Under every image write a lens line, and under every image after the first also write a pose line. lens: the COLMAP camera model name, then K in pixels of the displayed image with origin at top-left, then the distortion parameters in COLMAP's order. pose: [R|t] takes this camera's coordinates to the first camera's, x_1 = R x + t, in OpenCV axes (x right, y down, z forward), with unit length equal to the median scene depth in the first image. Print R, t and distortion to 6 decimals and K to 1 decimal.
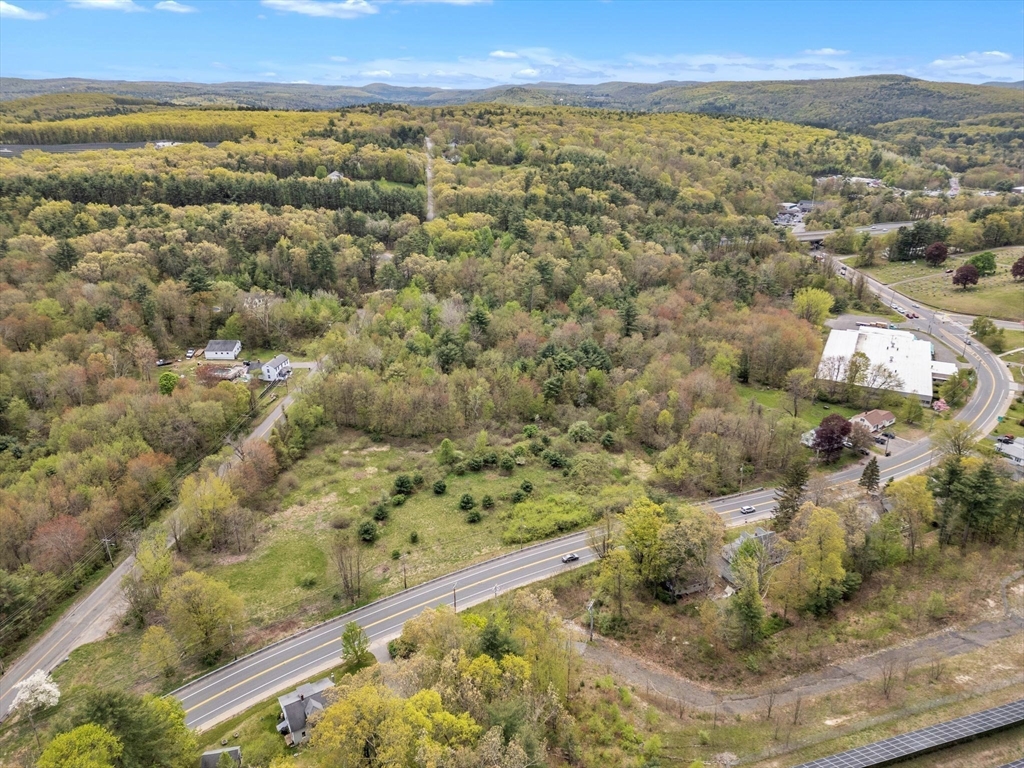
lens RADIAL K [[714.4, 0, 514.8], [0, 714.4, 386.0], [0, 0, 1]] dist [0.076642, -0.069517]
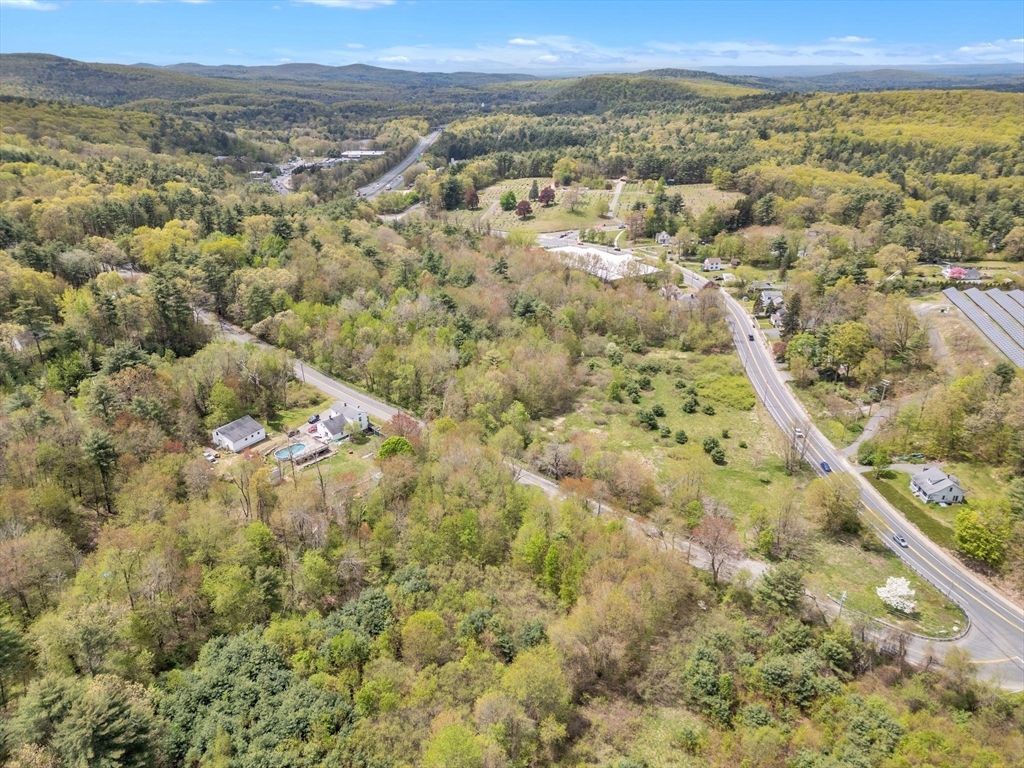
lens RADIAL K [[714.4, 0, 514.8], [0, 714.4, 386.0], [0, 0, 1]] dist [0.076642, -0.069517]
pose [[0.509252, -0.344537, 0.788642, -0.512224], [0.327411, 0.925024, 0.192699, -0.090367], [-0.795905, 0.160078, 0.583876, 0.220067]]
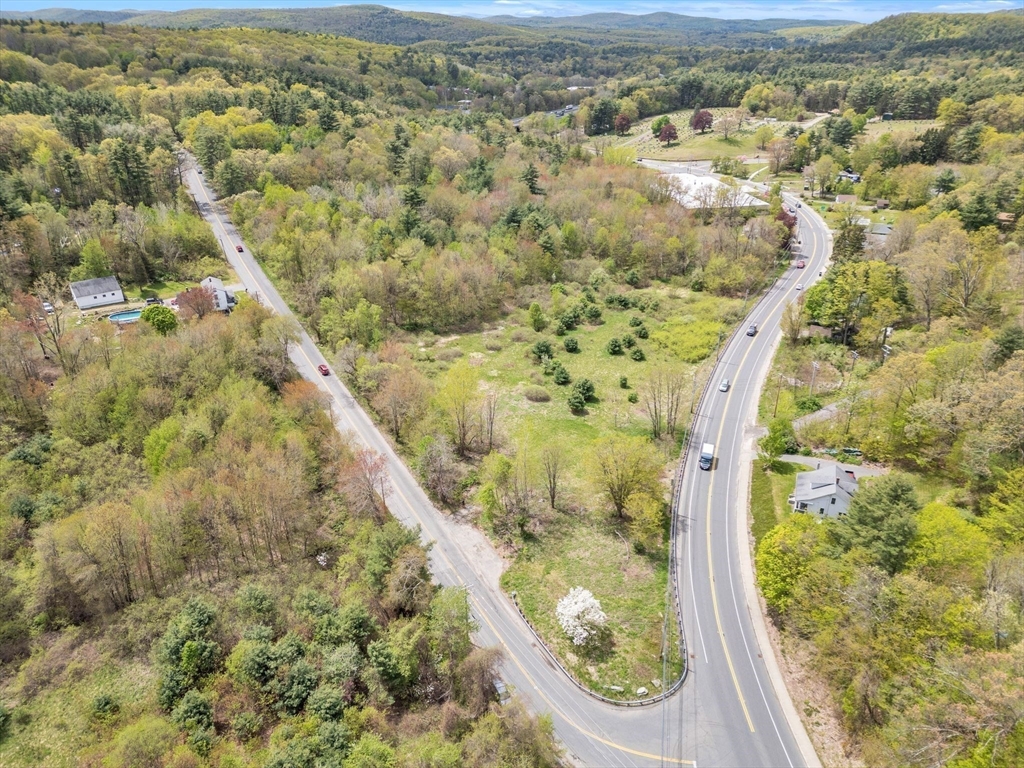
lens RADIAL K [[714.4, 0, 514.8], [0, 714.4, 386.0], [0, 0, 1]] dist [0.076642, -0.069517]
pose [[0.795882, -0.274550, 0.539625, -0.304930], [0.234239, 0.961498, 0.143715, 0.018597], [-0.558305, 0.012021, 0.829548, 0.120452]]
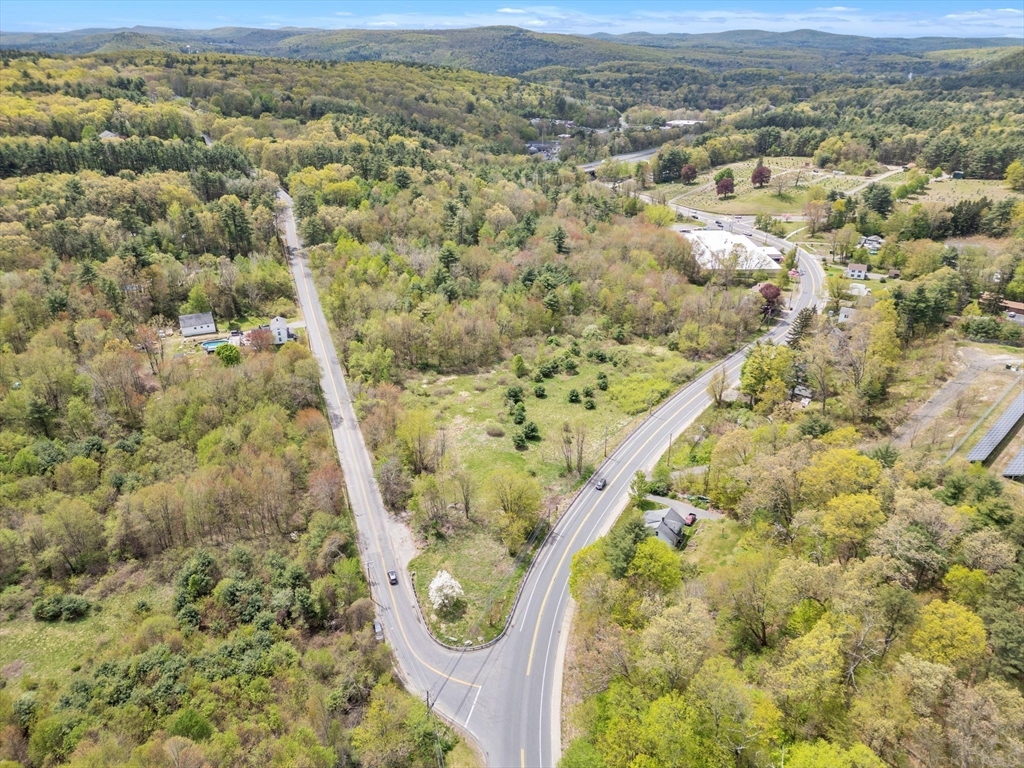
lens RADIAL K [[714.4, 0, 514.8], [0, 714.4, 386.0], [0, 0, 1]] dist [0.076642, -0.069517]
pose [[0.887559, -0.199878, 0.415075, -0.278029], [0.175076, 0.979724, 0.097415, 0.005407], [-0.426130, -0.013791, 0.904557, -0.014478]]
